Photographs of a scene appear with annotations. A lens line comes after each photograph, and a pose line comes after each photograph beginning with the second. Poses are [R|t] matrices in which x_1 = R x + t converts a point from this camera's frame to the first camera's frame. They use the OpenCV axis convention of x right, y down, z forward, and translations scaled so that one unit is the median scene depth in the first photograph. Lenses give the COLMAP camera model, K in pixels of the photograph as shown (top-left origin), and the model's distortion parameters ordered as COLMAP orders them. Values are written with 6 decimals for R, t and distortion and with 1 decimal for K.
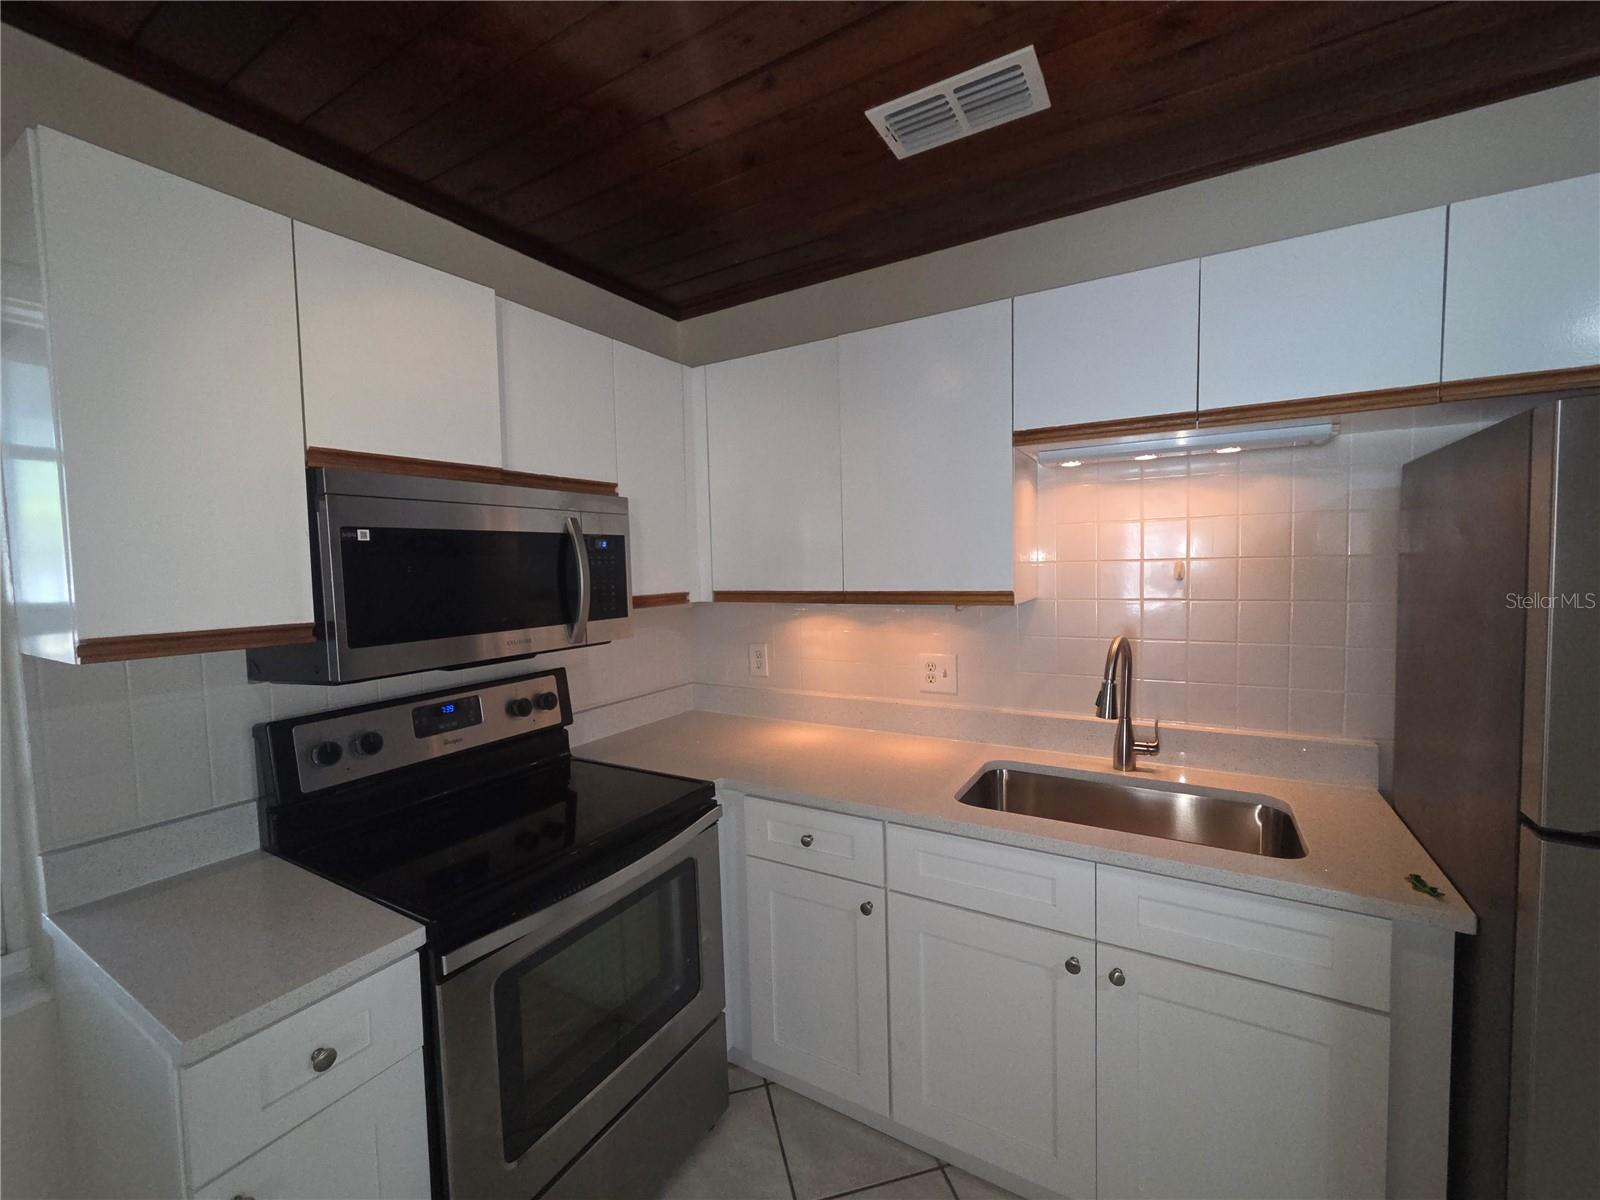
lens RADIAL K [[655.9, 0, 797.7], [0, 655.9, 601.0], [0, 0, 1]] dist [0.005900, -0.001407]
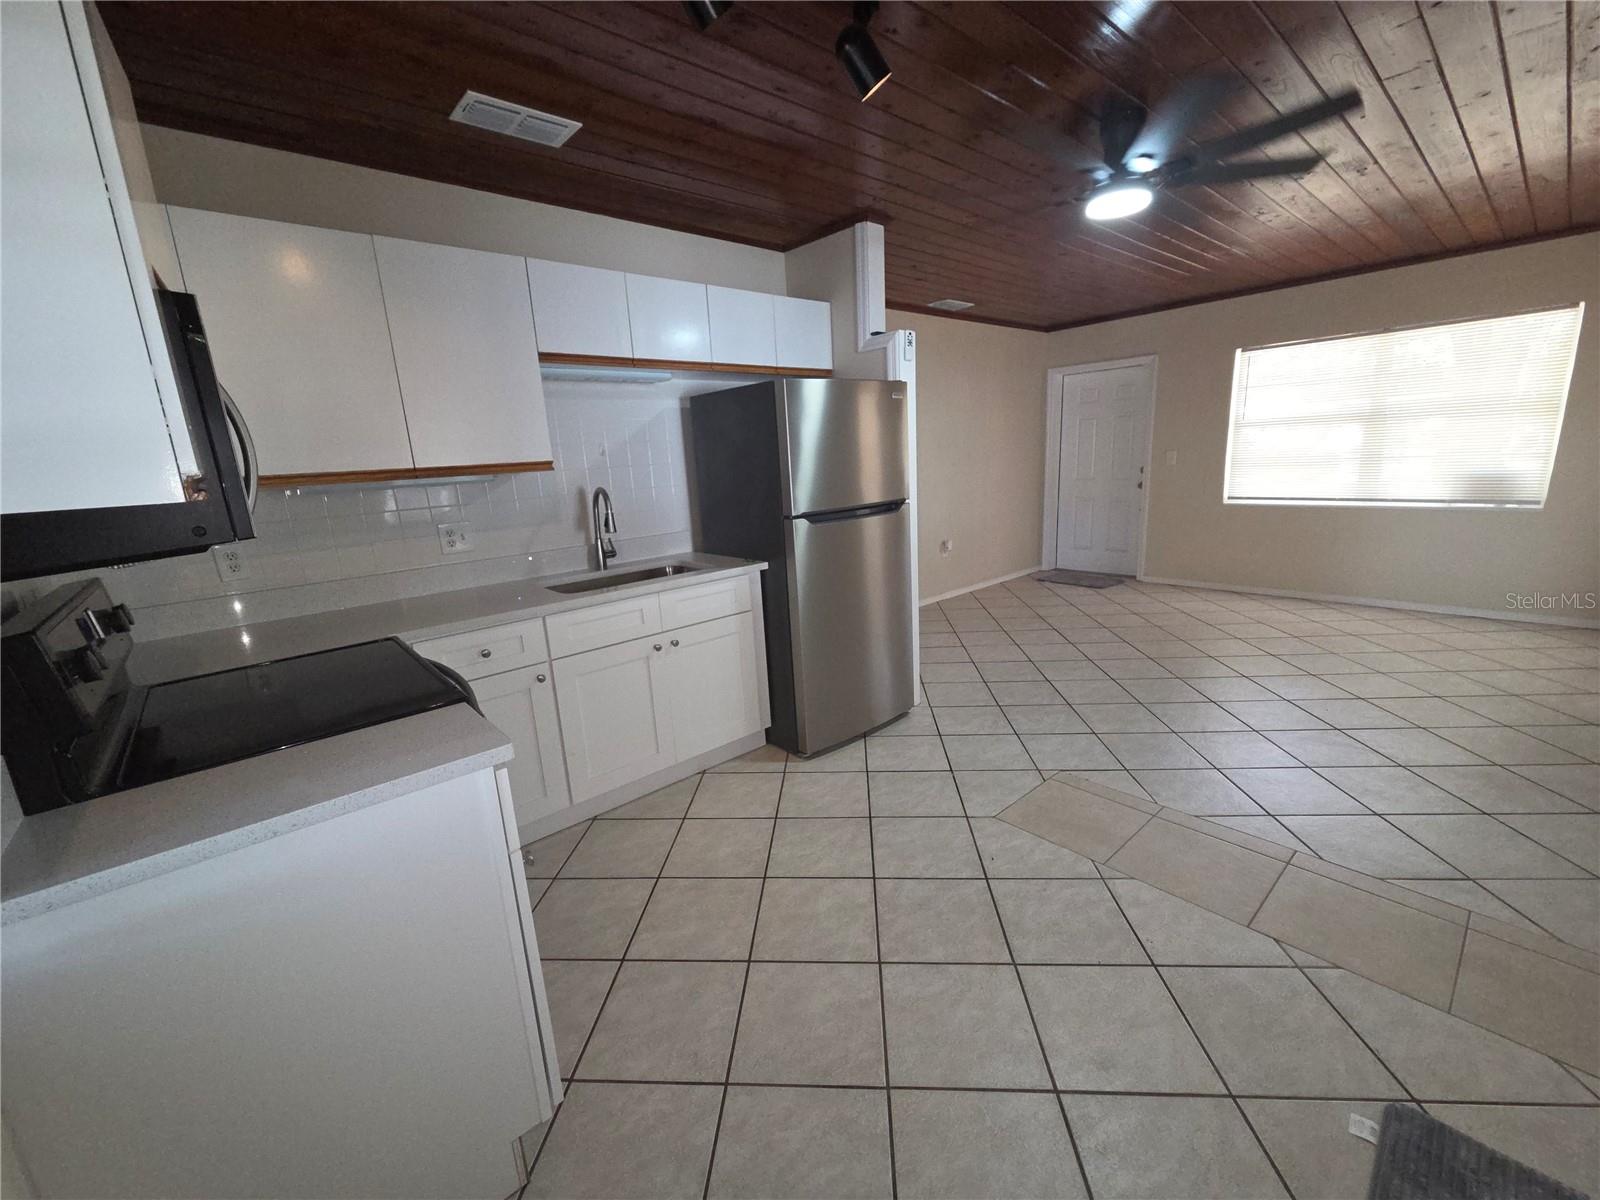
lens RADIAL K [[655.9, 0, 800.5], [0, 655.9, 601.7], [0, 0, 1]] dist [0.005900, -0.001407]
pose [[0.309202, -0.205521, 0.928523, -0.998375], [0.105936, 0.977736, 0.181137, 0.091011], [-0.945078, 0.042356, 0.324090, -0.030482]]
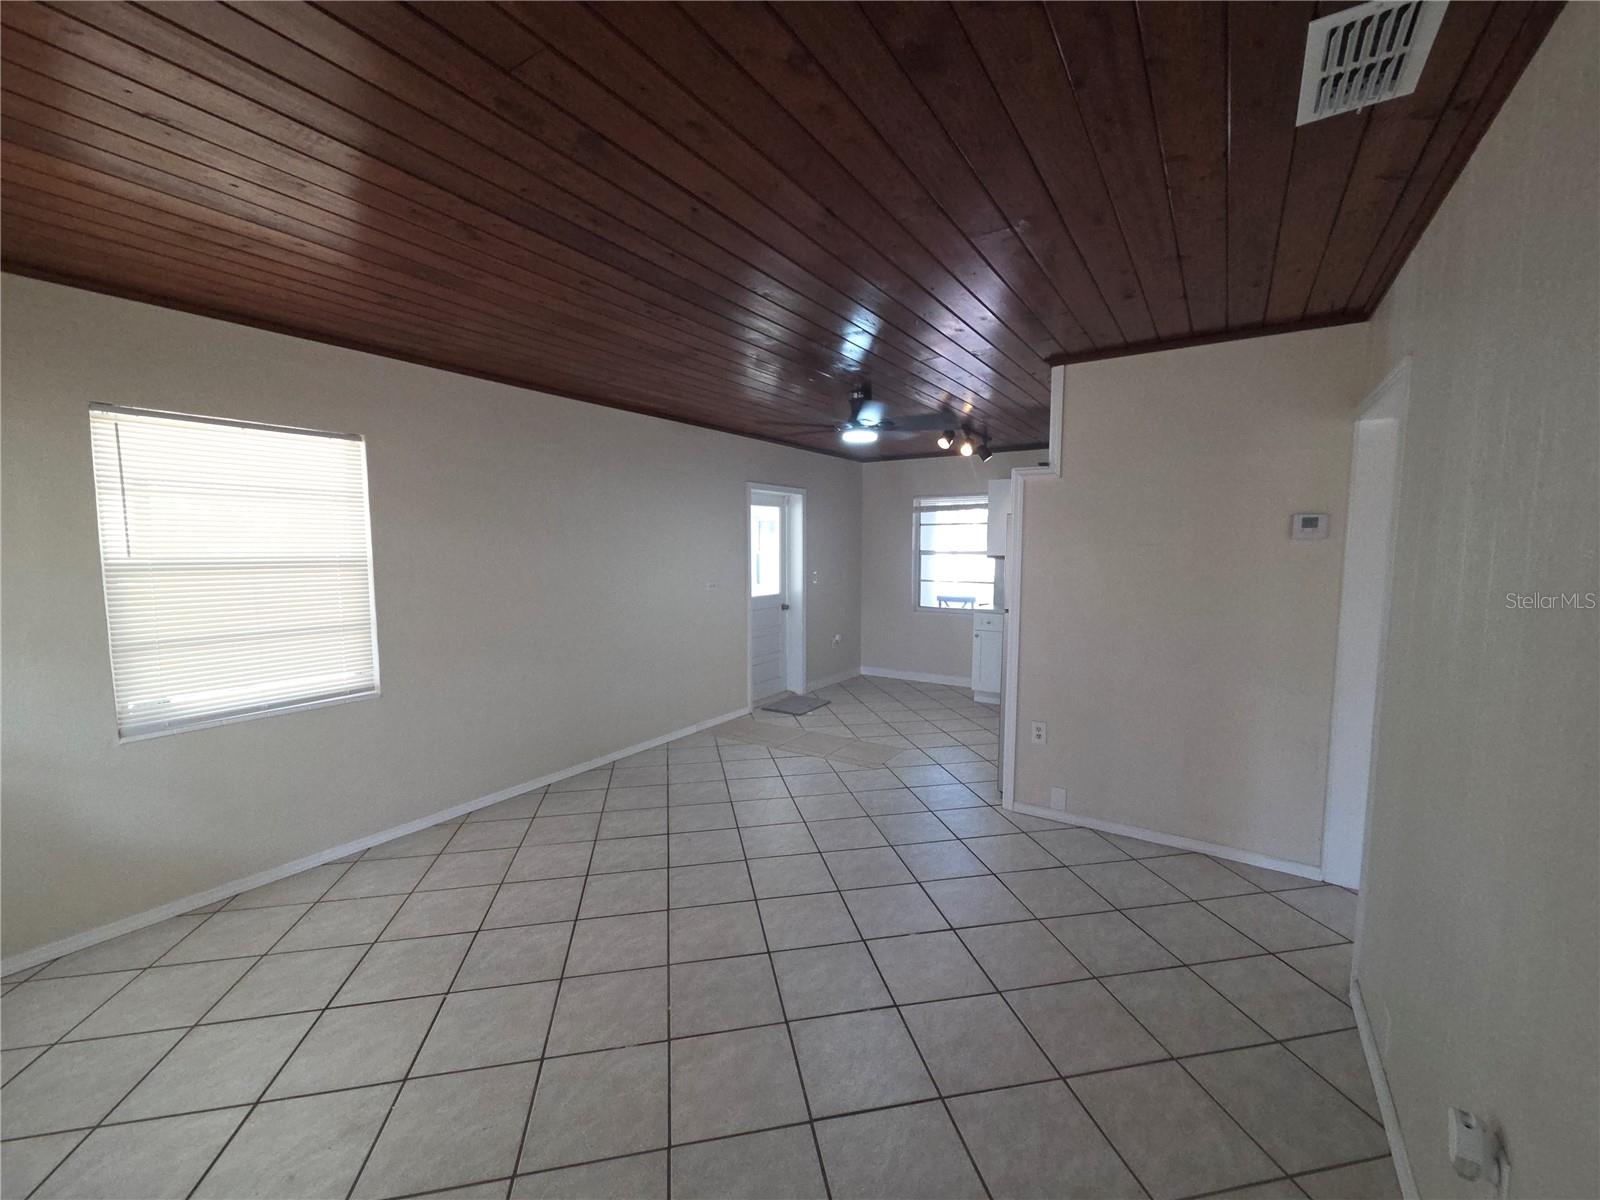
lens RADIAL K [[655.9, 0, 797.6], [0, 655.9, 599.5], [0, 0, 1]] dist [0.005900, -0.001407]
pose [[-0.050624, 0.105718, -0.993107, 3.313903], [-0.063237, 0.992047, 0.108829, -0.058815], [0.996714, 0.068310, -0.043536, -0.341537]]
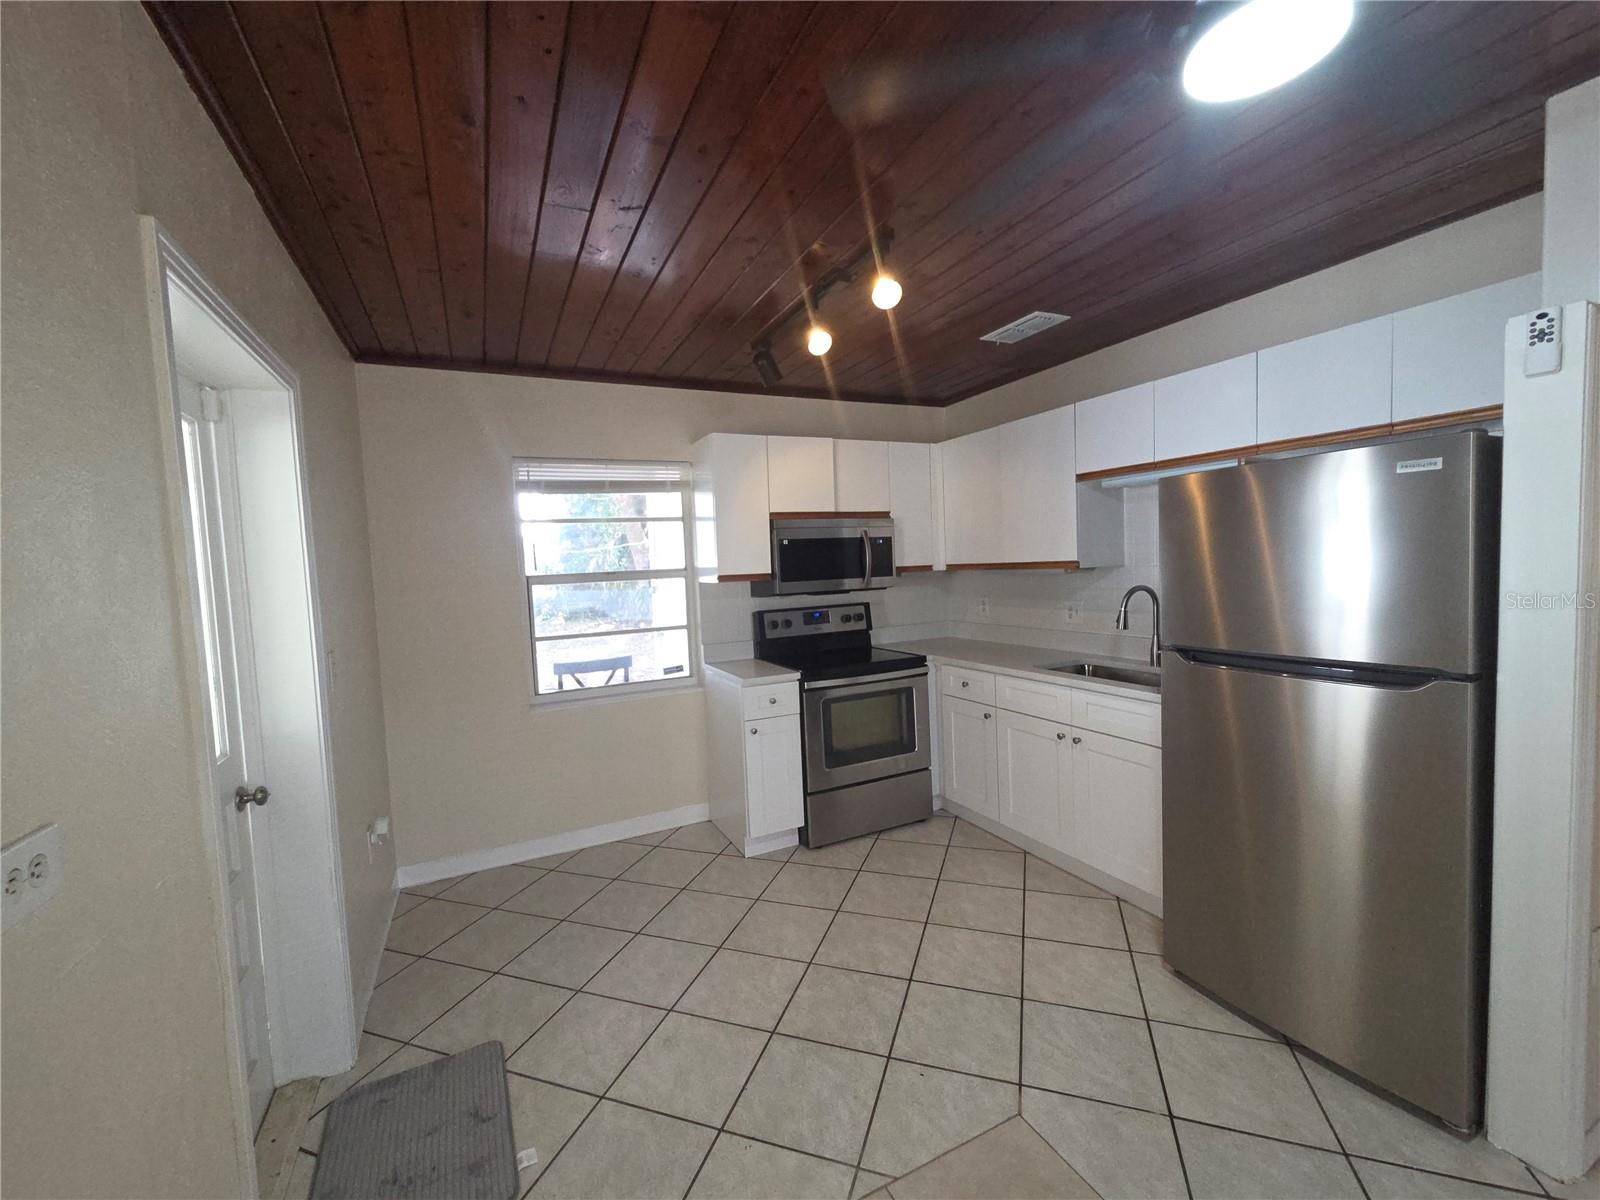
lens RADIAL K [[655.9, 0, 797.3], [0, 655.9, 600.5], [0, 0, 1]] dist [0.005900, -0.001407]
pose [[0.833096, 0.020567, -0.552746, 0.706150], [-0.010952, 0.999726, 0.020692, 0.068052], [0.553020, -0.011184, 0.833093, -0.989160]]
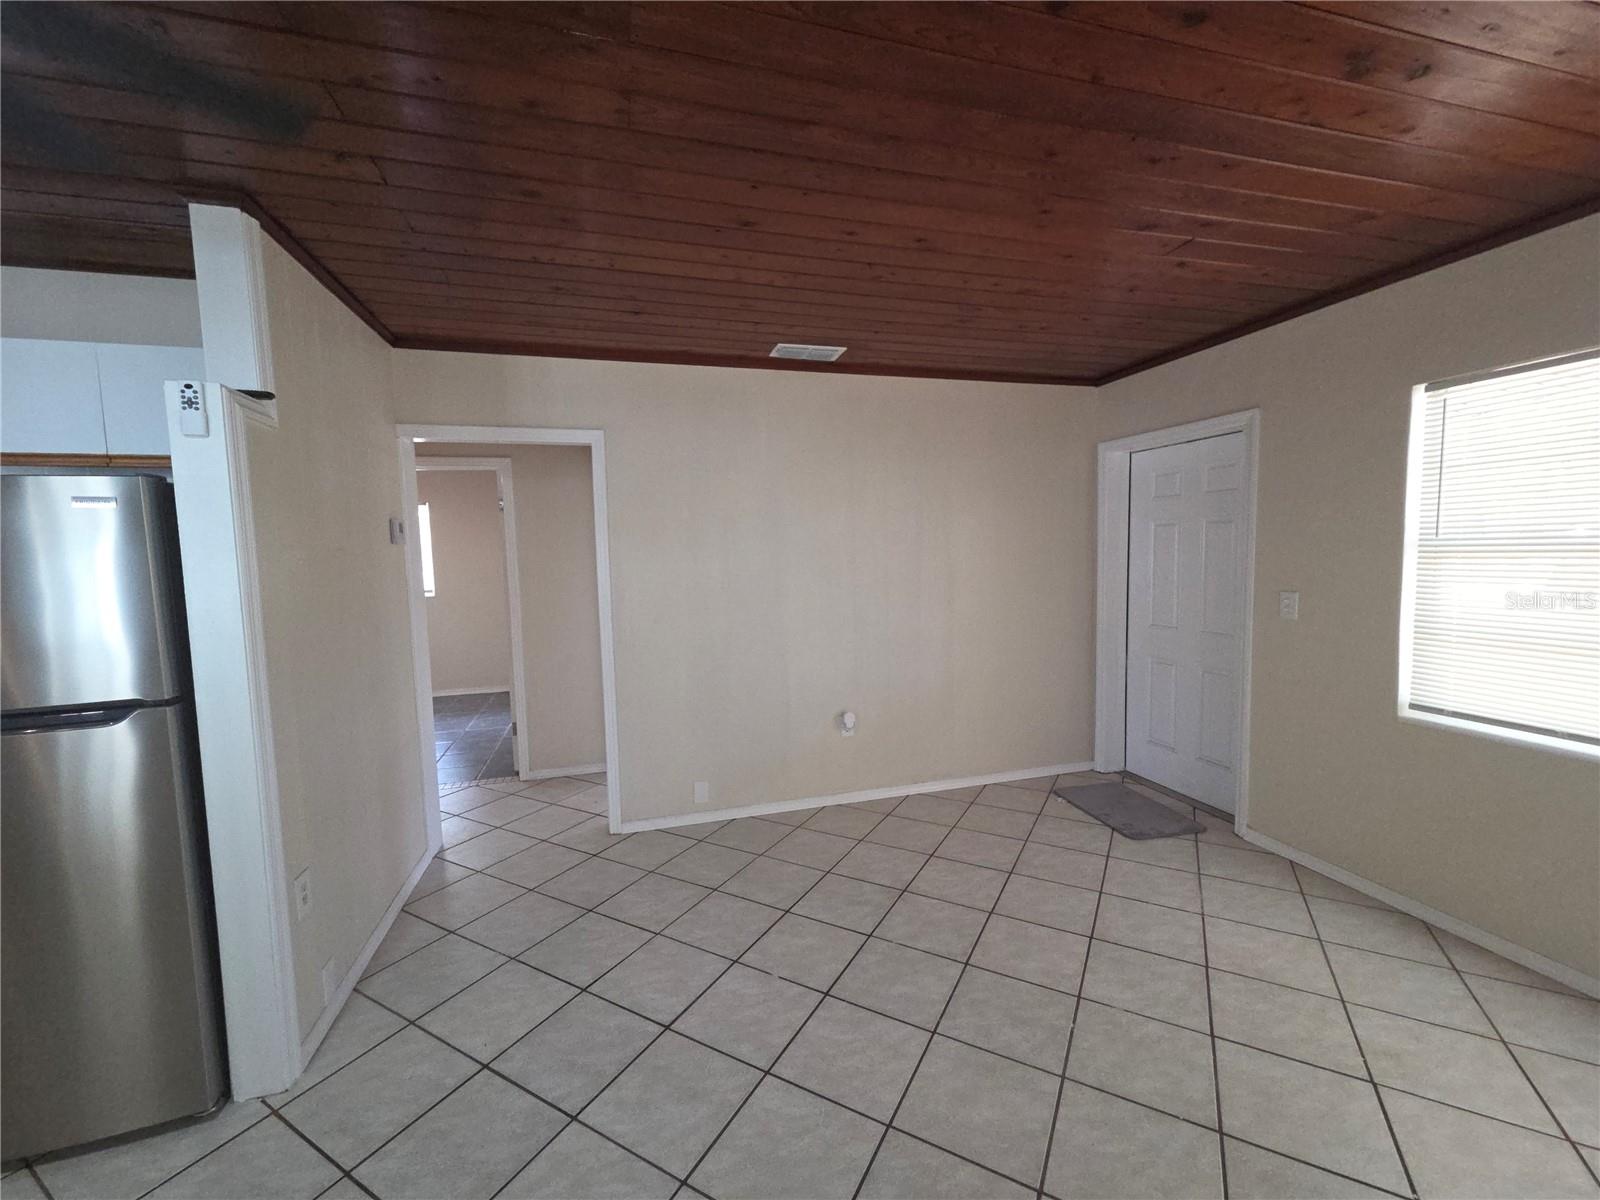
lens RADIAL K [[655.9, 0, 799.5], [0, 655.9, 601.8], [0, 0, 1]] dist [0.005900, -0.001407]
pose [[0.687681, -0.053721, 0.724022, 0.924912], [0.055855, 0.998218, 0.021014, 0.064717], [-0.723861, 0.025989, 0.689456, -1.094008]]
